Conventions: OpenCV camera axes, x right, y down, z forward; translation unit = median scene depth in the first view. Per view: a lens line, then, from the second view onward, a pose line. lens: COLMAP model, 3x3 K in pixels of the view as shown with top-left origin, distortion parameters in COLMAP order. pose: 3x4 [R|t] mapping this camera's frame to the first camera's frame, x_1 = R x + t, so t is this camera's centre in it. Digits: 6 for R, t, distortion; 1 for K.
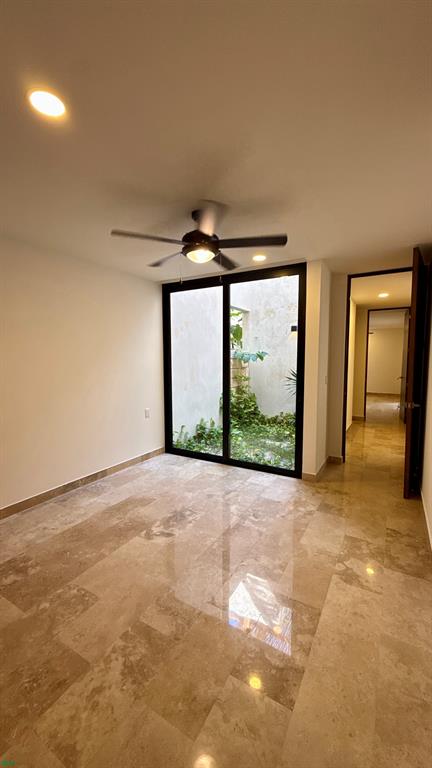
lens RADIAL K [[308.0, 0, 215.2], [0, 308.0, 384.3], [0, 0, 1]] dist [-0.000072, 0.000099]
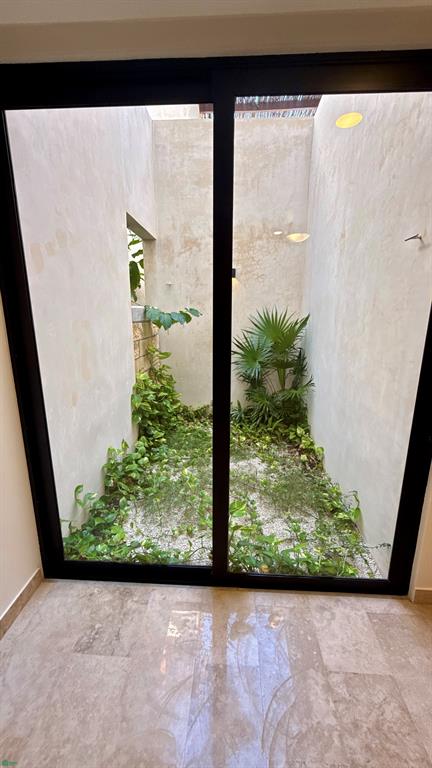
lens RADIAL K [[308.0, 0, 218.3], [0, 308.0, 382.7], [0, 0, 1]] dist [-0.000072, 0.000099]
pose [[0.884419, -0.096842, 0.456536, -0.108632], [0.028652, 0.987655, 0.153999, -0.067778], [-0.465813, -0.123119, 0.876276, 0.522903]]
